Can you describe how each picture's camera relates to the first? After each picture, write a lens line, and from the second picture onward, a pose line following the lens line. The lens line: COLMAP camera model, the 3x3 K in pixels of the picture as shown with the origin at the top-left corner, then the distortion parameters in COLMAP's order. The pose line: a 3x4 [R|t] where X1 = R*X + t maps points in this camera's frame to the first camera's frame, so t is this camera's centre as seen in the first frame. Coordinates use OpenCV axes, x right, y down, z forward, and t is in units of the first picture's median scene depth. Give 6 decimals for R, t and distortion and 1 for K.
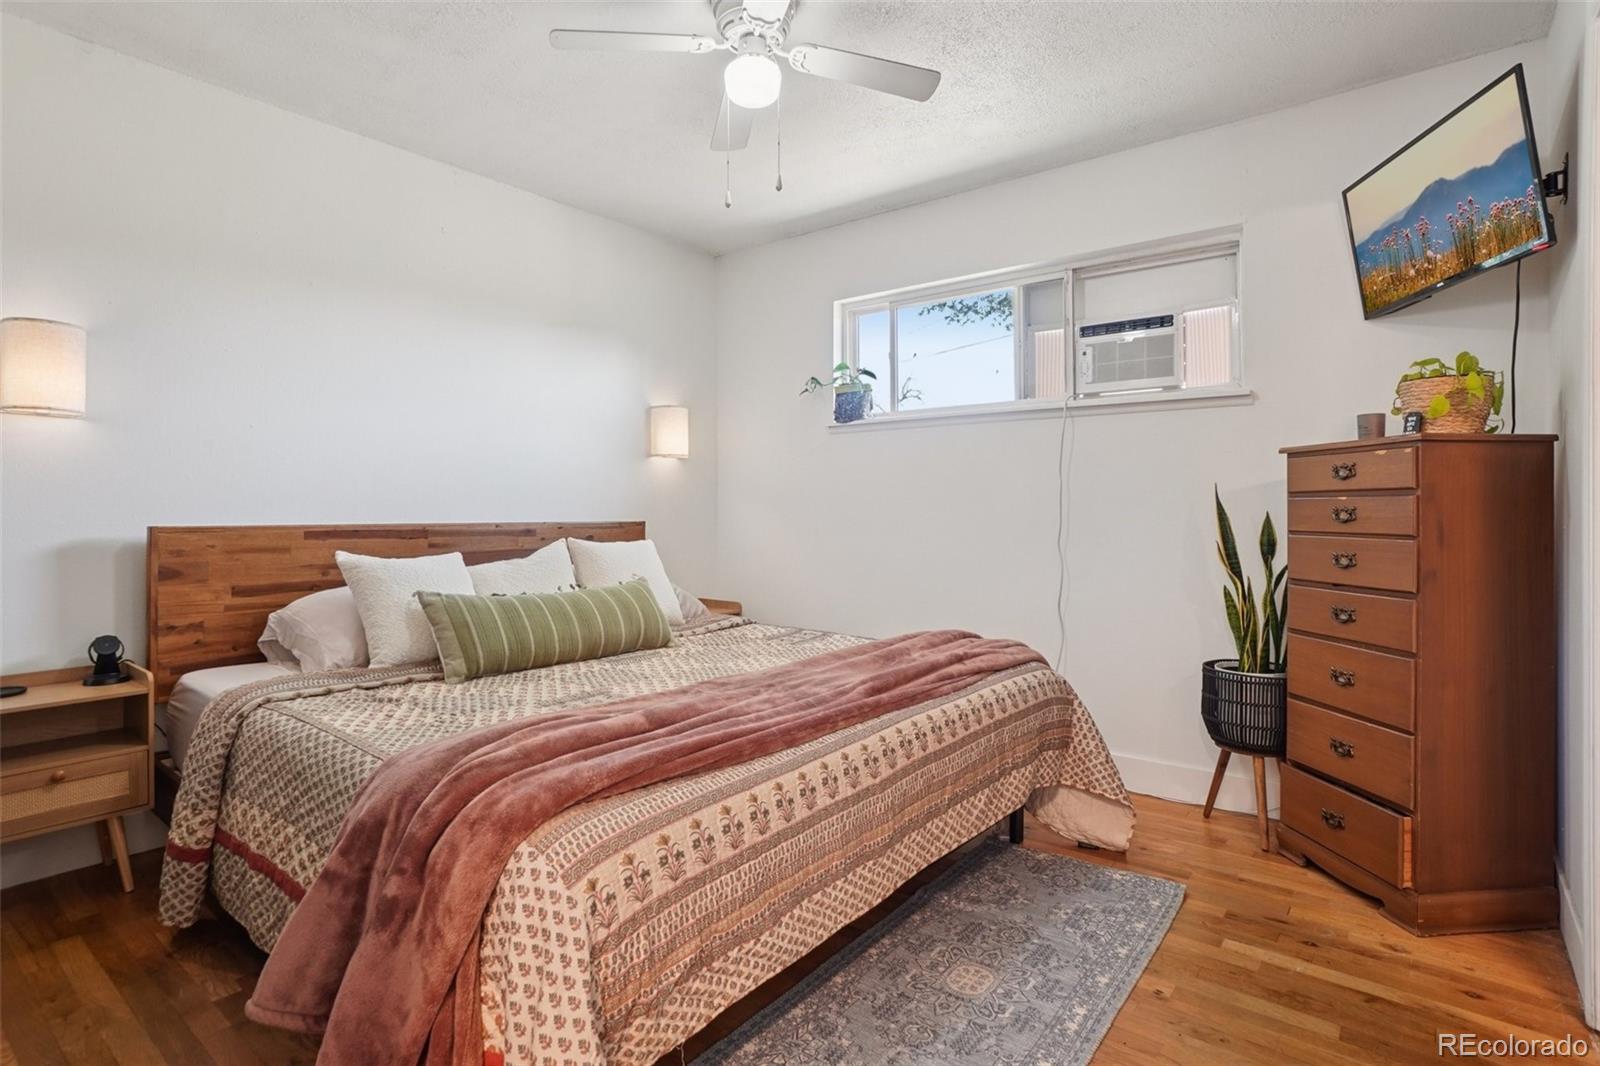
lens RADIAL K [[828.8, 0, 801.9], [0, 828.8, 514.1], [0, 0, 1]] dist [-0.047578, 0.000000]
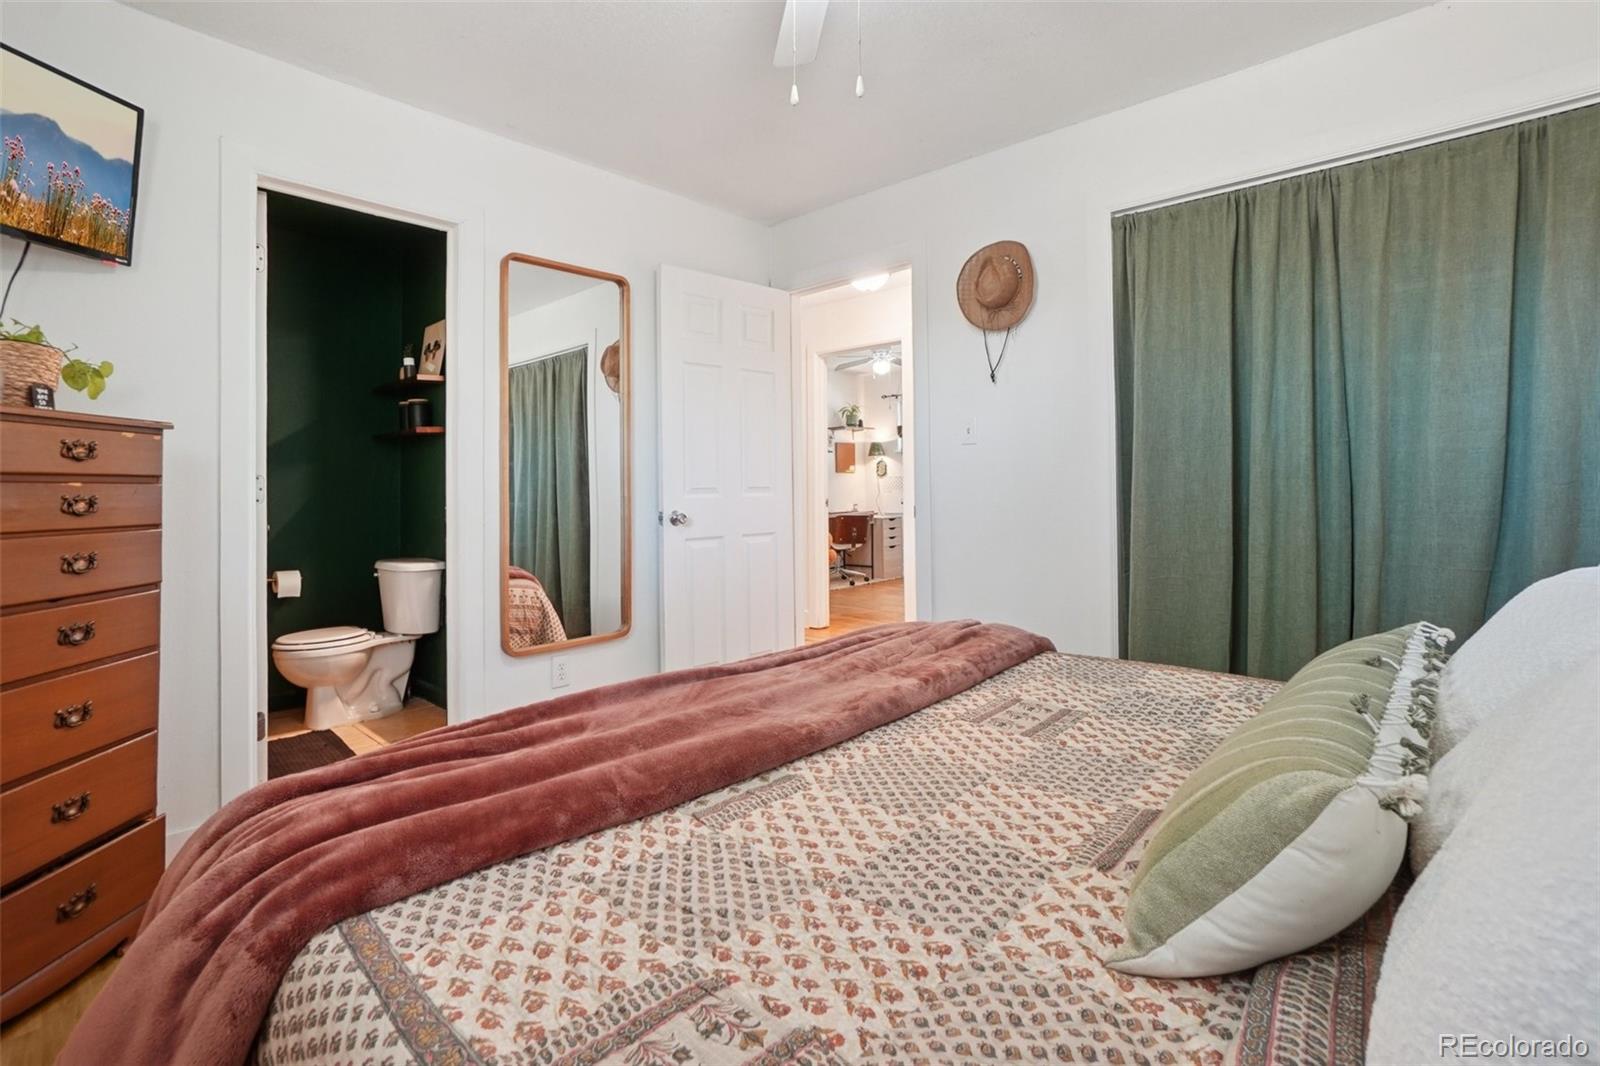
lens RADIAL K [[709.7, 0, 794.1], [0, 709.7, 495.1], [0, 0, 1]] dist [-0.038848, 0.000230]
pose [[-0.992803, 0.011725, 0.119187, -0.079201], [0.012326, 0.999915, 0.004306, -0.004484], [-0.119126, 0.005744, -0.992862, 1.444307]]
